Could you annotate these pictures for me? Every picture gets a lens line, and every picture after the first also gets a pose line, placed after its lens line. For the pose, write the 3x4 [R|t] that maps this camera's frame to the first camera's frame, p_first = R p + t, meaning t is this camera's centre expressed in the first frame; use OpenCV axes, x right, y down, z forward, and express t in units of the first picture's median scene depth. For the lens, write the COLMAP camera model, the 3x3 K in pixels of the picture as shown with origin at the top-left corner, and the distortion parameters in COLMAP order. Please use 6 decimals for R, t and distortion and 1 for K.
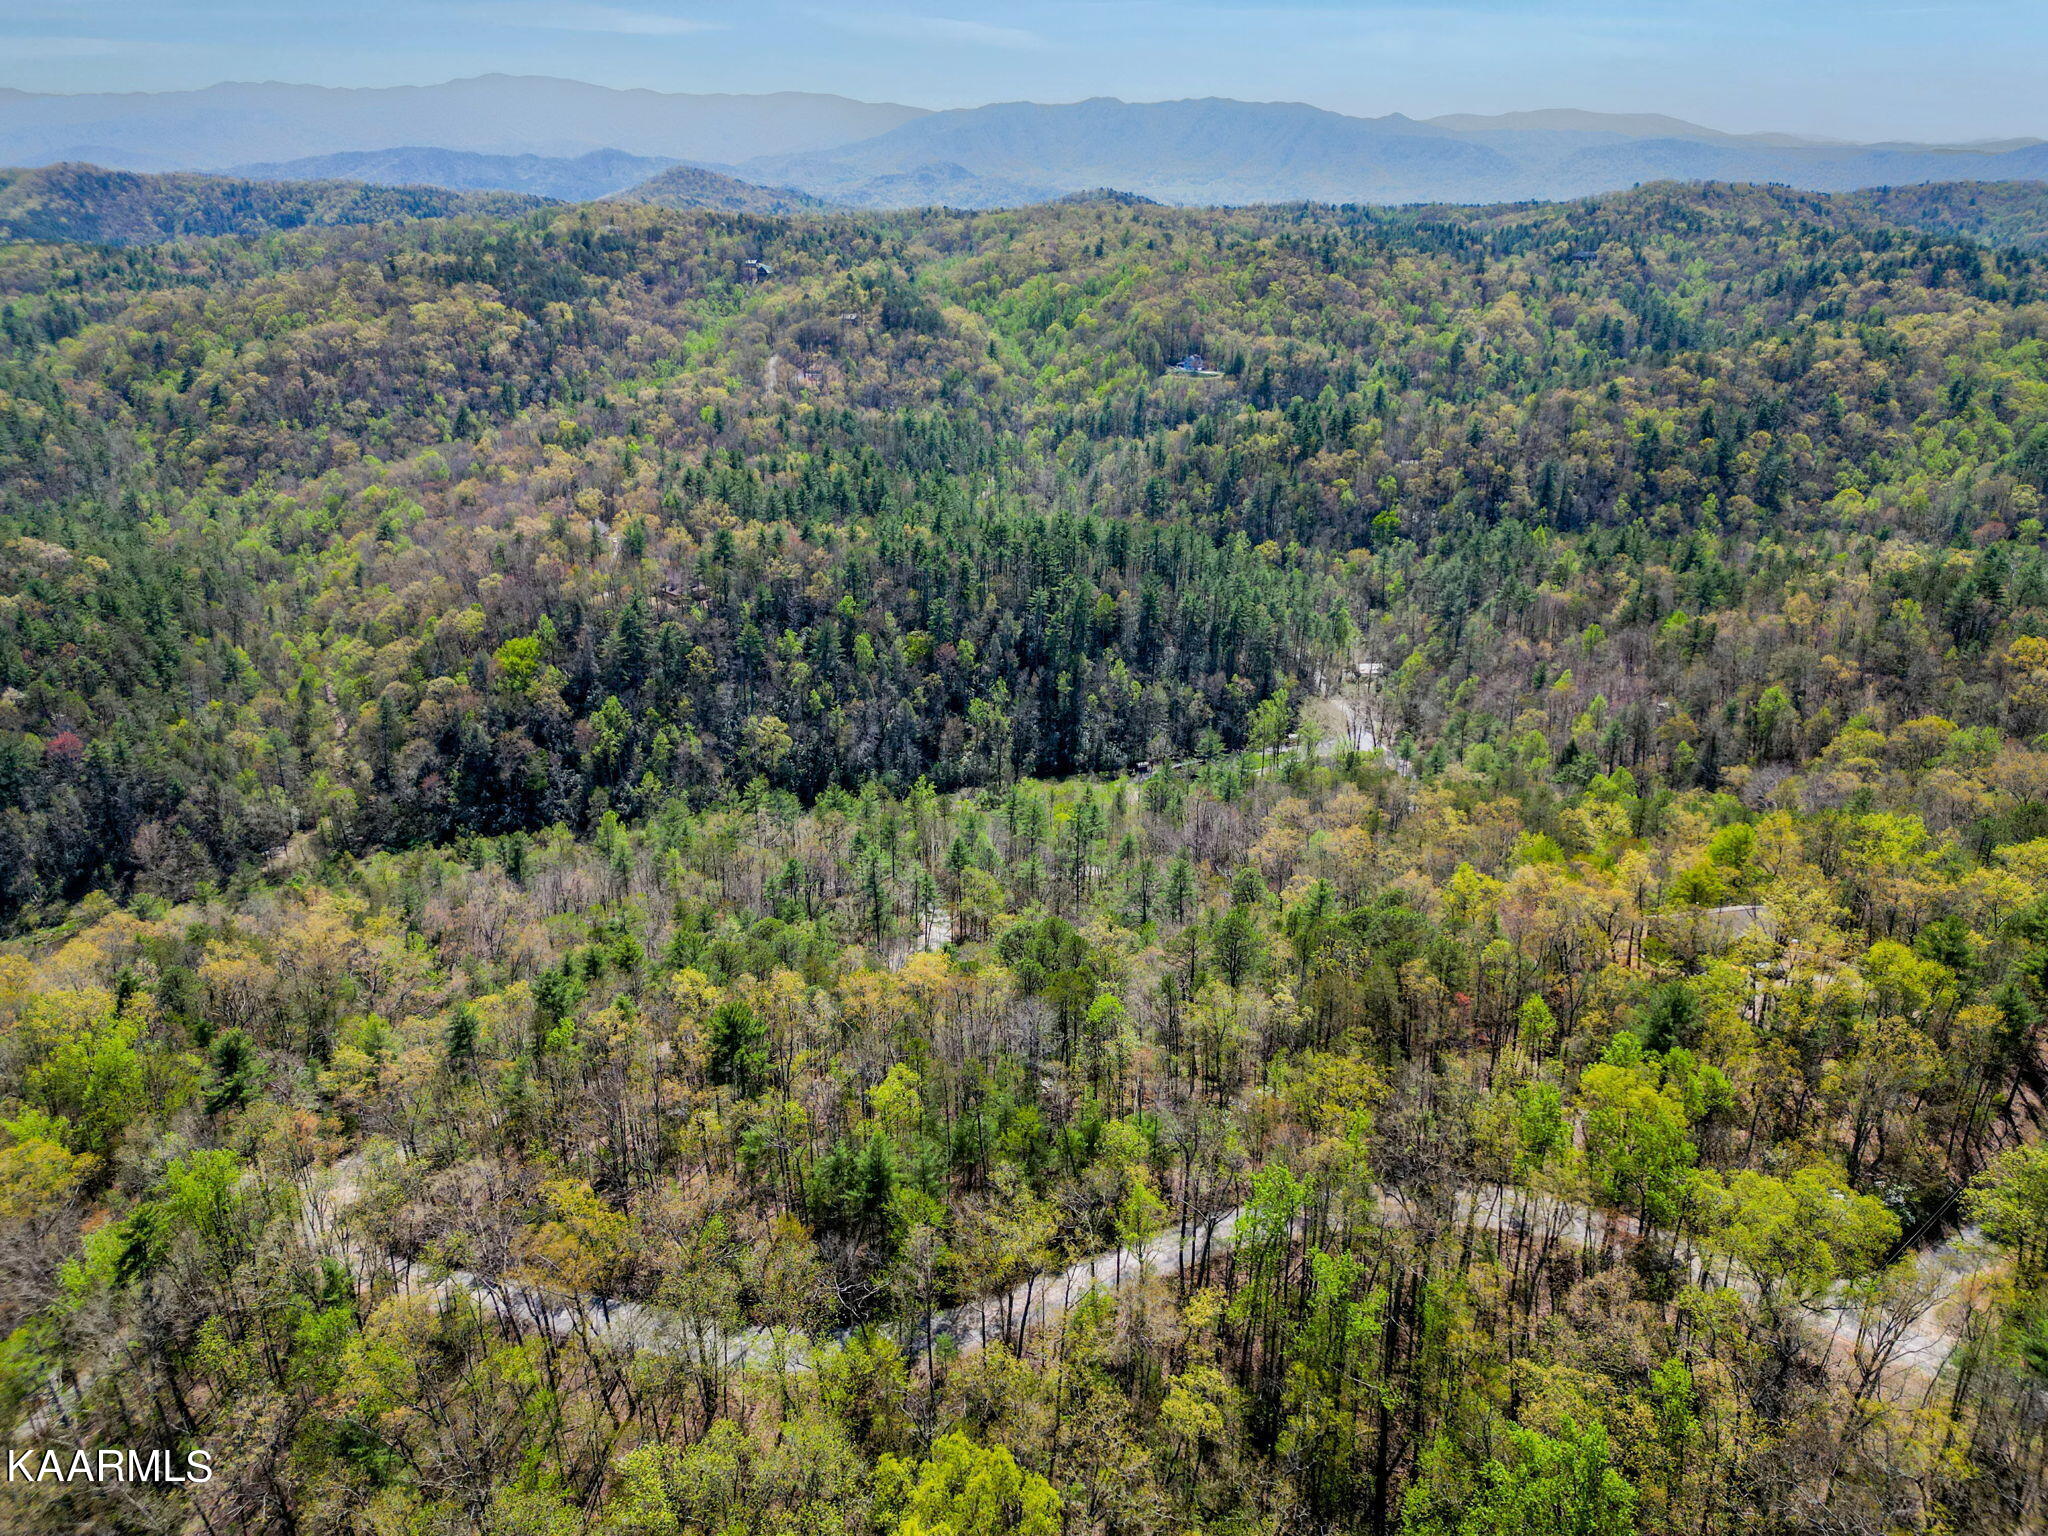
lens RADIAL K [[1430.5, 0, 1027.3], [0, 1430.5, 778.8], [0, 0, 1]] dist [0.068832, -0.063197]
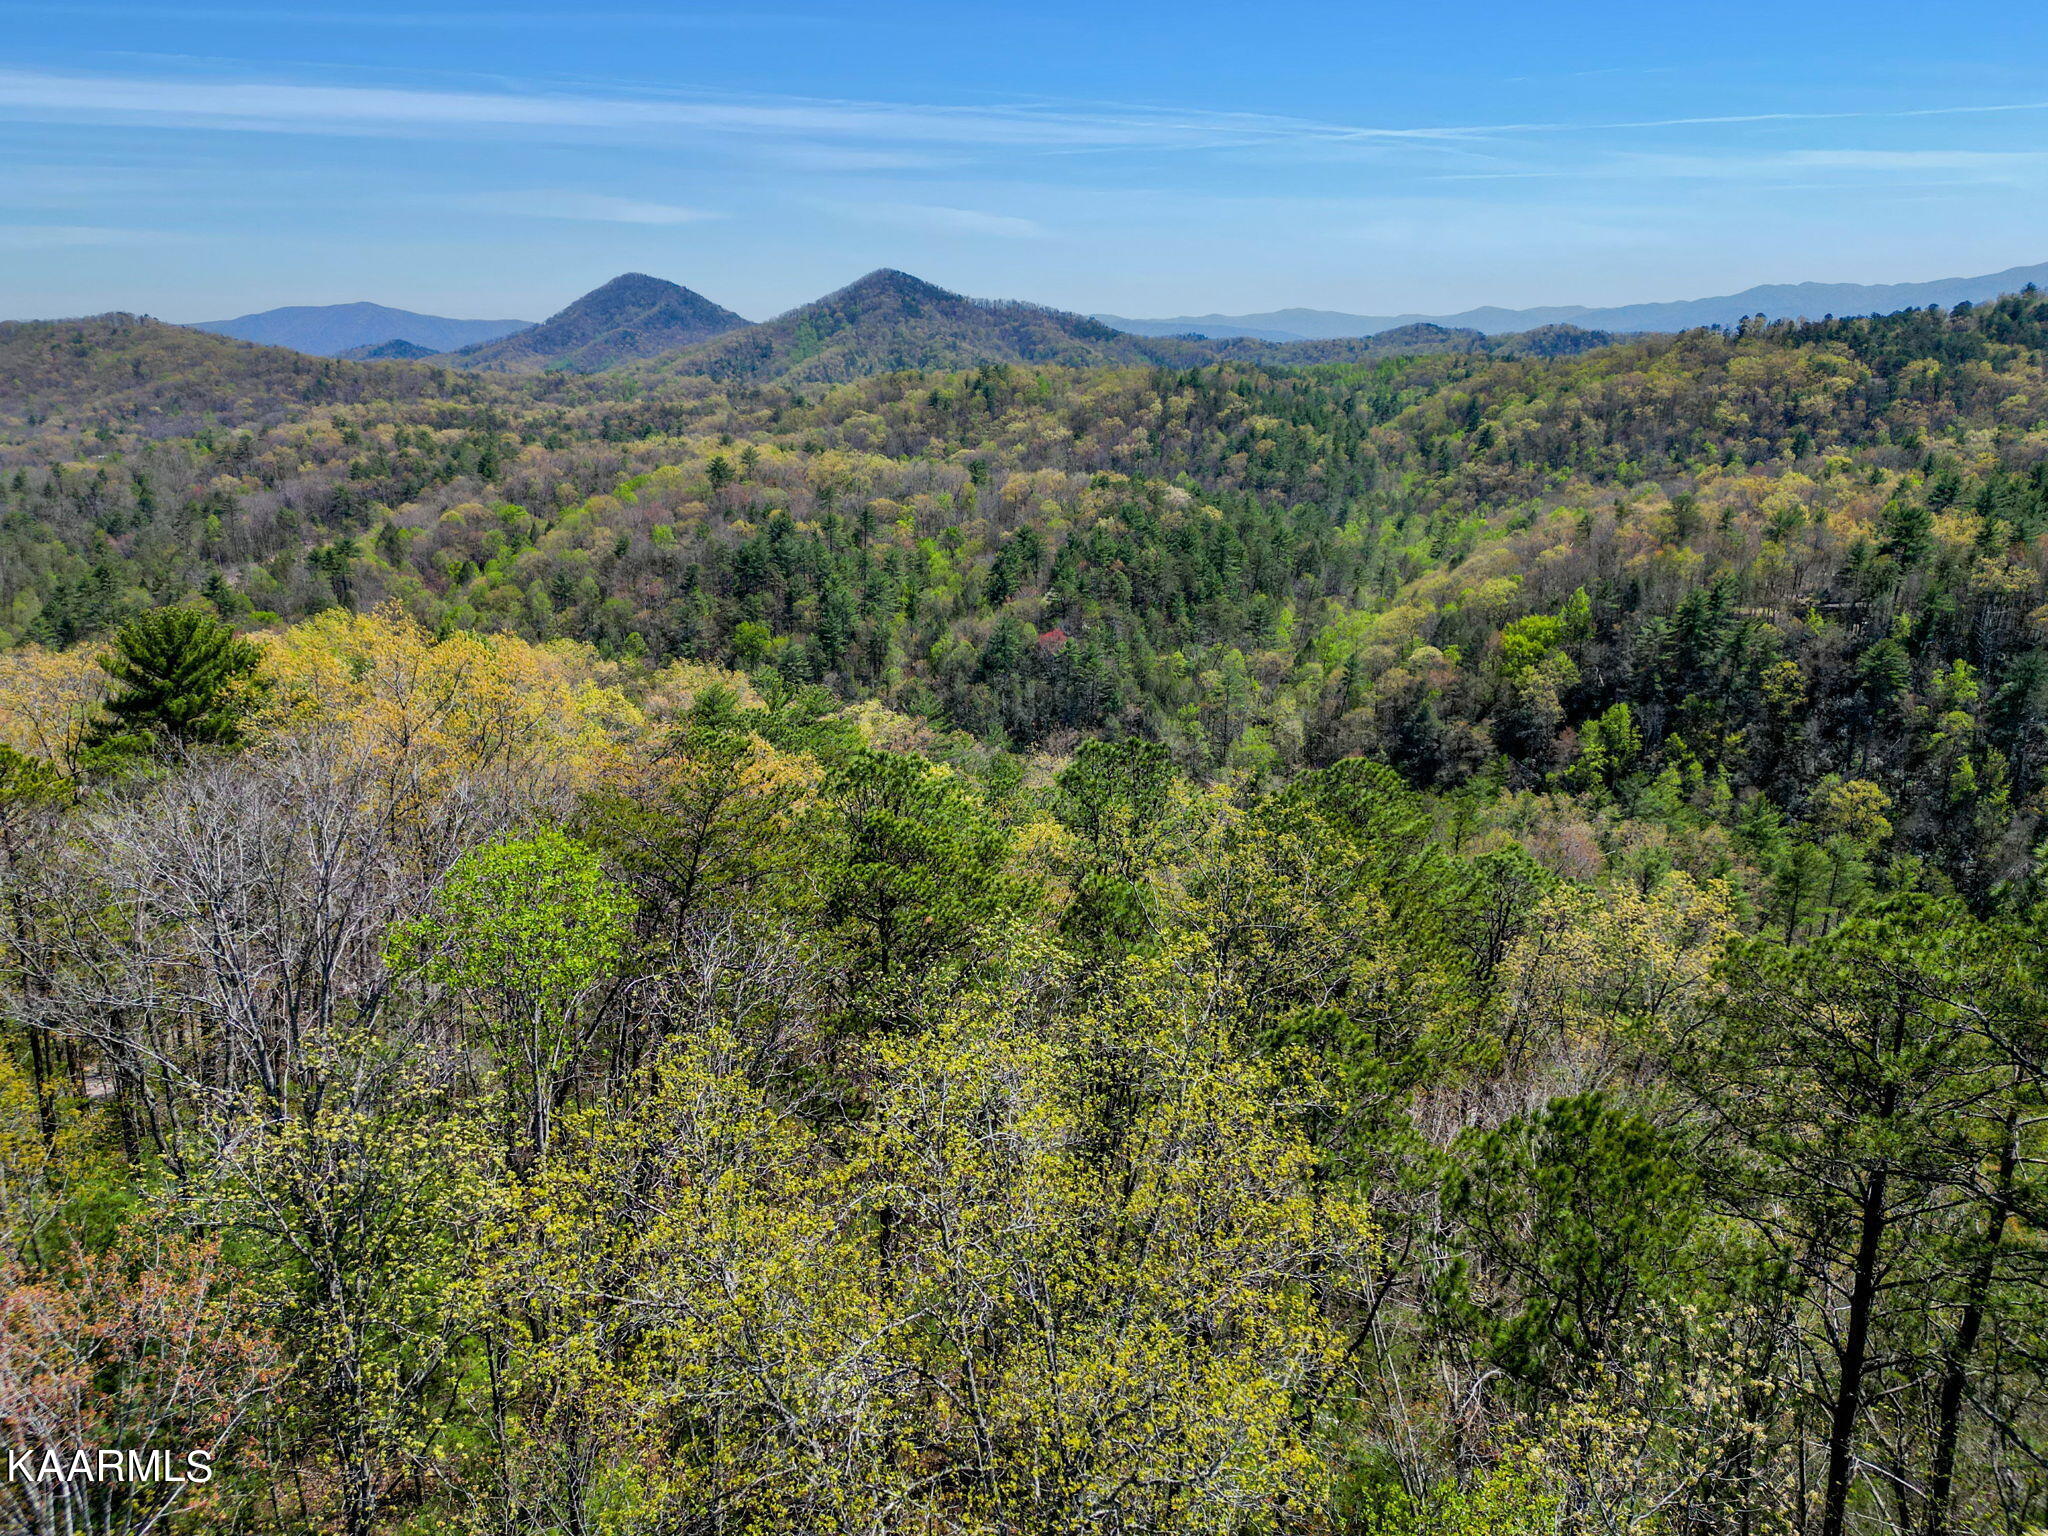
lens RADIAL K [[1430.5, 0, 1027.3], [0, 1430.5, 778.8], [0, 0, 1]] dist [0.068832, -0.063197]
pose [[0.610131, 0.204016, -0.765583, 0.040974], [-0.297777, 0.954483, 0.017042, 0.028573], [0.734213, 0.217575, 0.643111, 0.209829]]
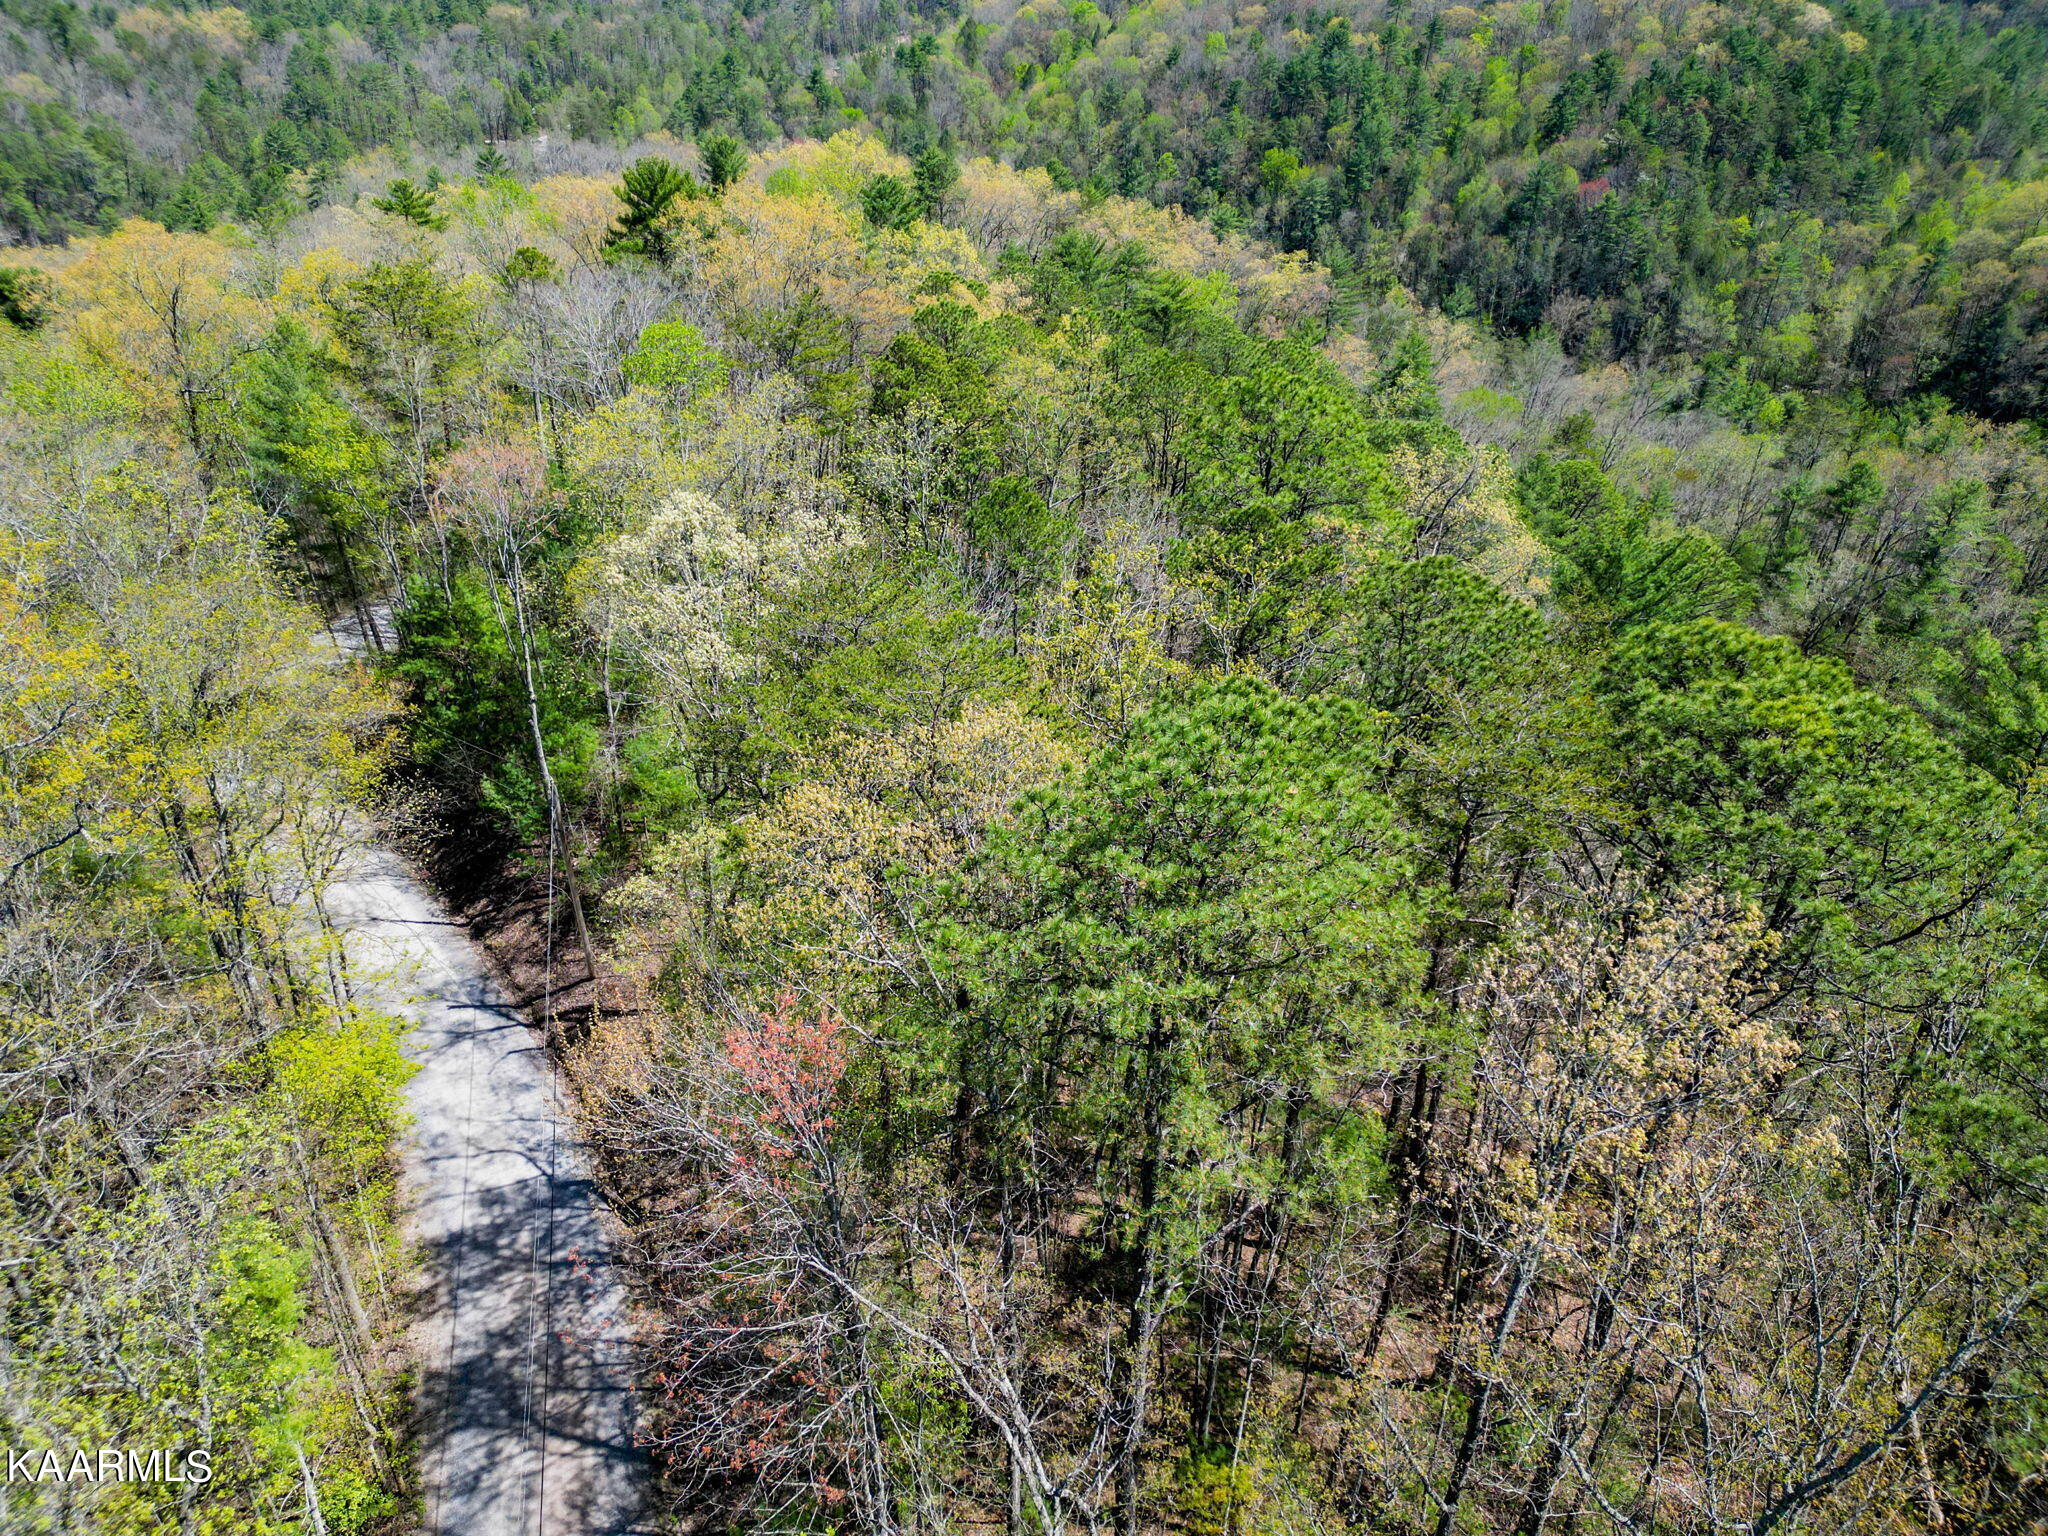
lens RADIAL K [[1434.3, 0, 1015.6], [0, 1434.3, 767.5], [0, 0, 1]] dist [0.114596, -0.126222]
pose [[0.246789, 0.516111, -0.820198, 0.088450], [-0.367396, 0.833022, 0.413635, 0.015140], [0.896725, 0.199257, 0.395198, 0.213108]]
